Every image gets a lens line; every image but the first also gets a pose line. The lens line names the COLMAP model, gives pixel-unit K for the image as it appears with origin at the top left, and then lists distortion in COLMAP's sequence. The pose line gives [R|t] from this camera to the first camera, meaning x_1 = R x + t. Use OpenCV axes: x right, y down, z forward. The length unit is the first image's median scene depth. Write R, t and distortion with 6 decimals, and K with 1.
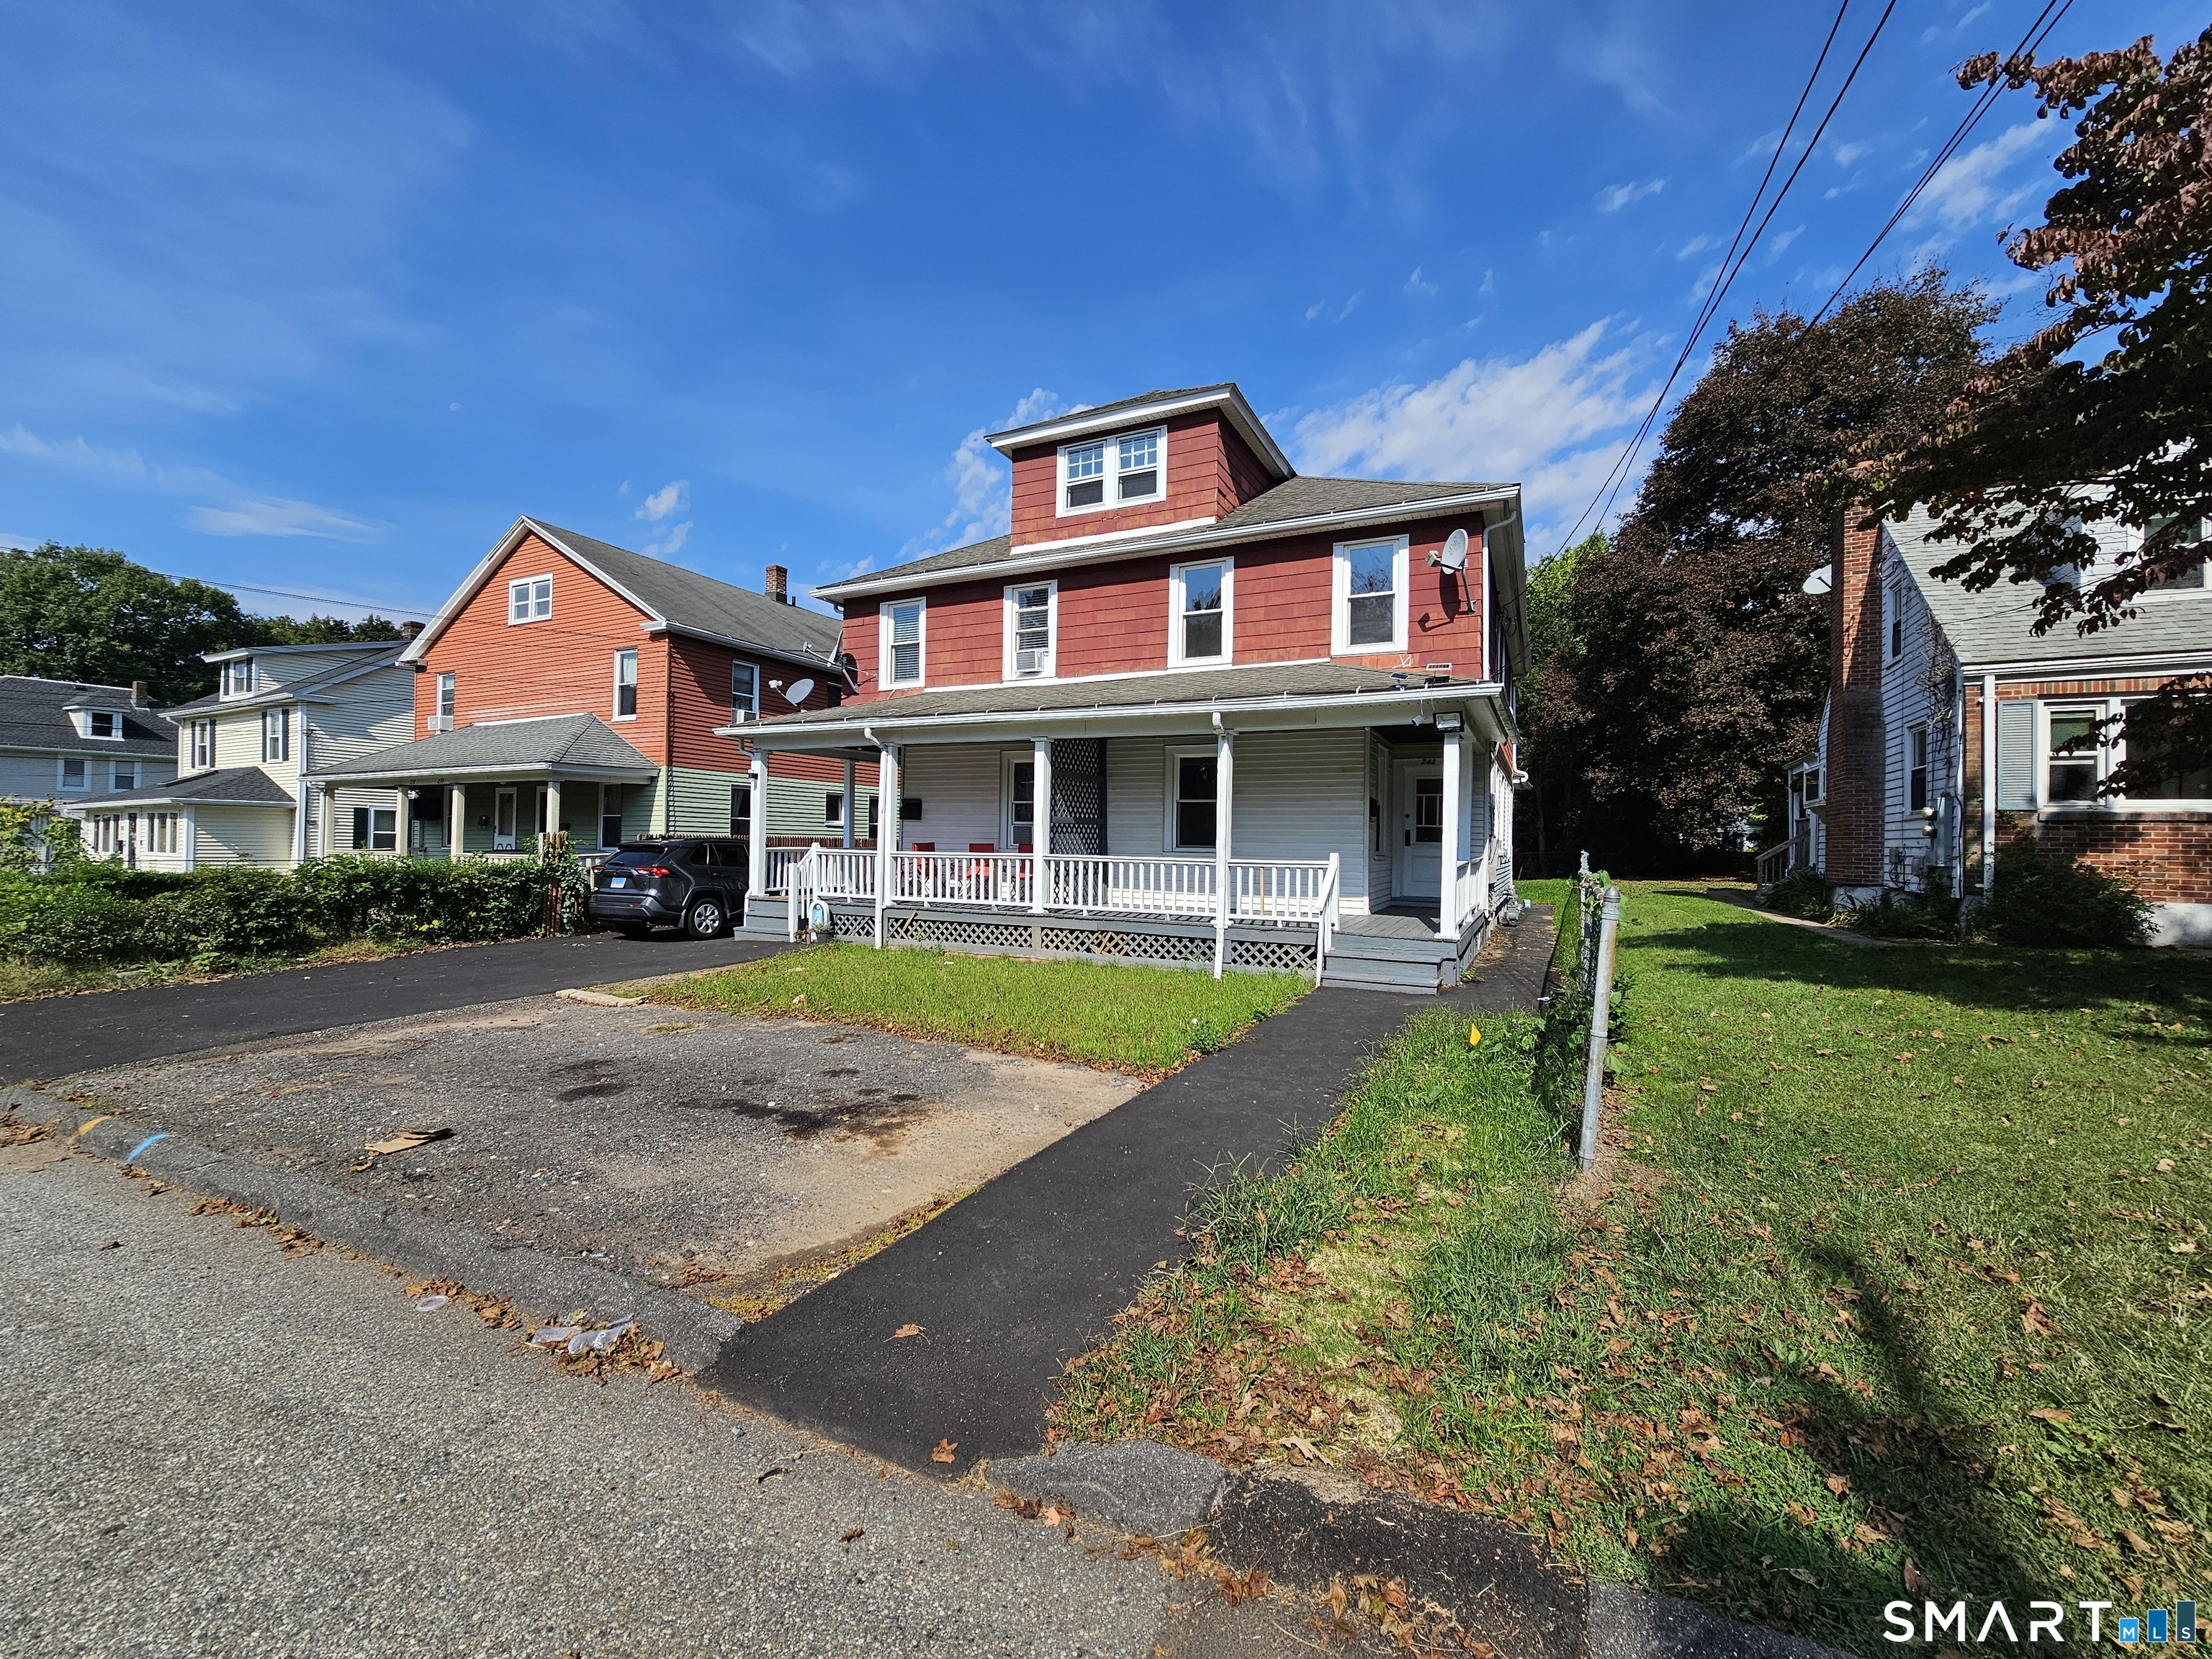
lens RADIAL K [[900.6, 0, 1104.2], [0, 900.6, 837.2], [0, 0, 1]] dist [-0.001512, -0.000115]
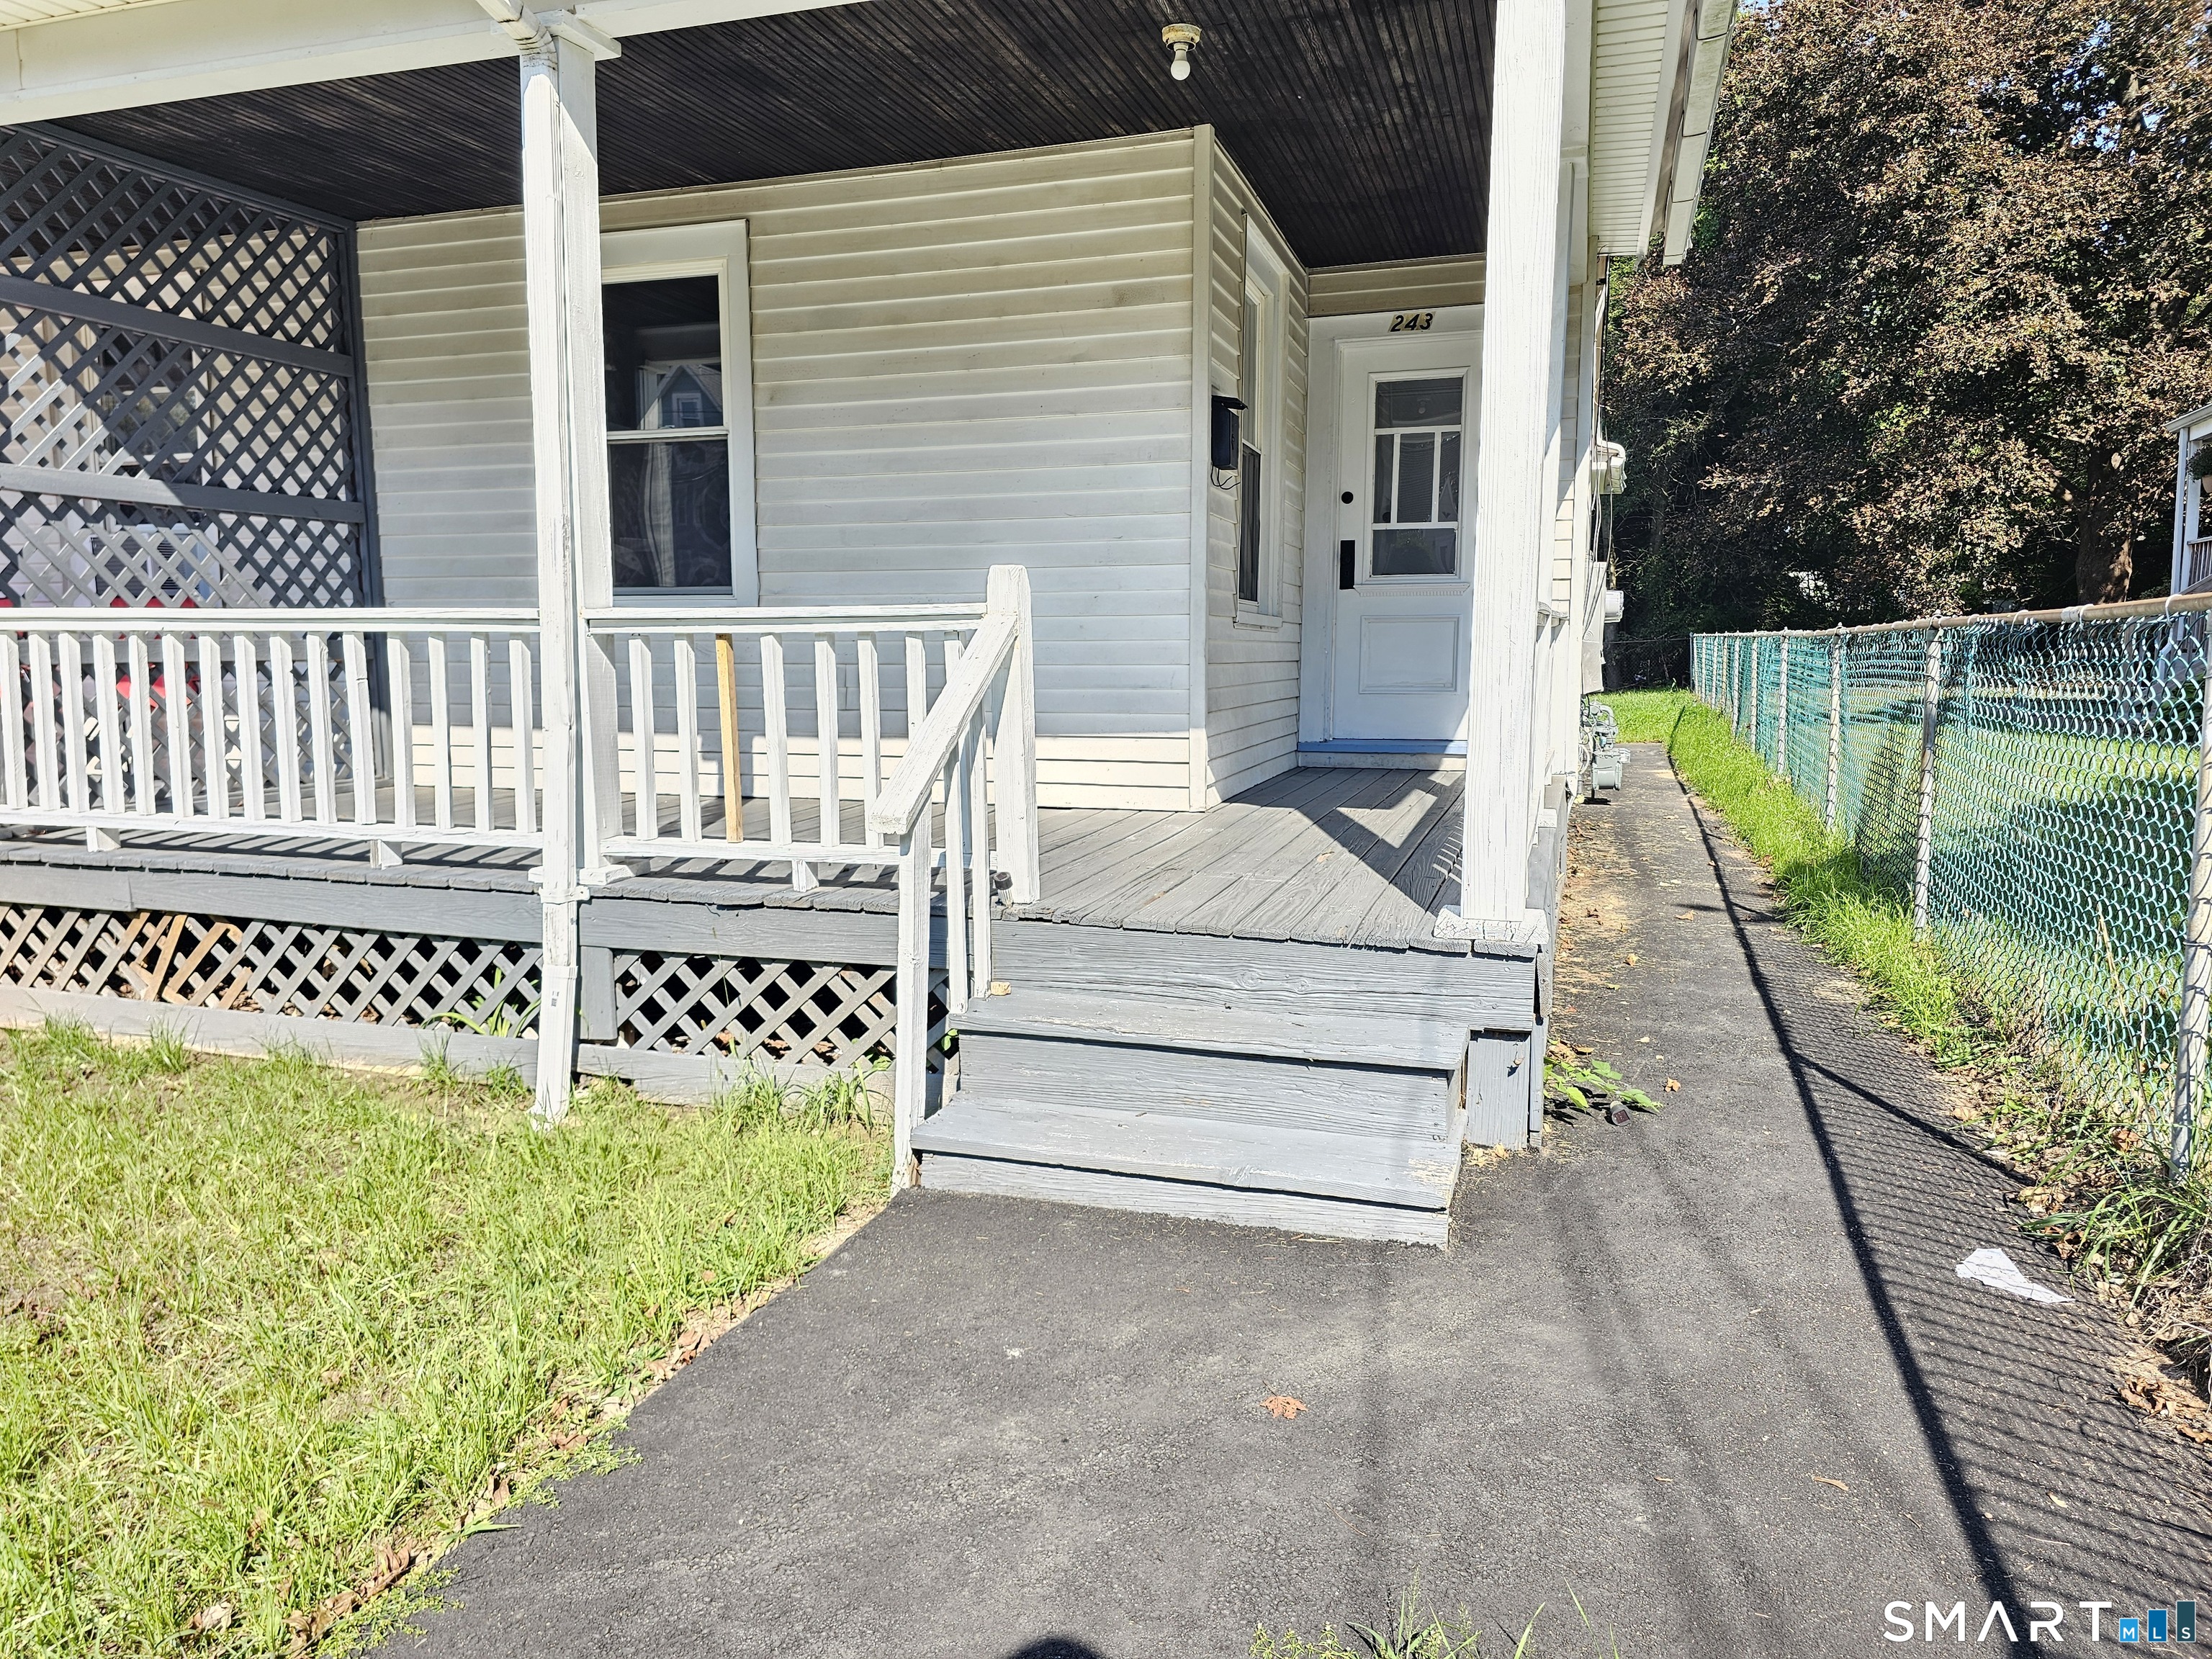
lens RADIAL K [[1486.8, 0, 1106.0], [0, 1486.8, 821.1], [0, 0, 1]] dist [0.004070, 0.001001]
pose [[0.988661, -0.030905, 0.146949, 0.200249], [0.012817, 0.992389, 0.122476, 0.032571], [-0.149616, -0.119204, 0.981532, 0.561548]]
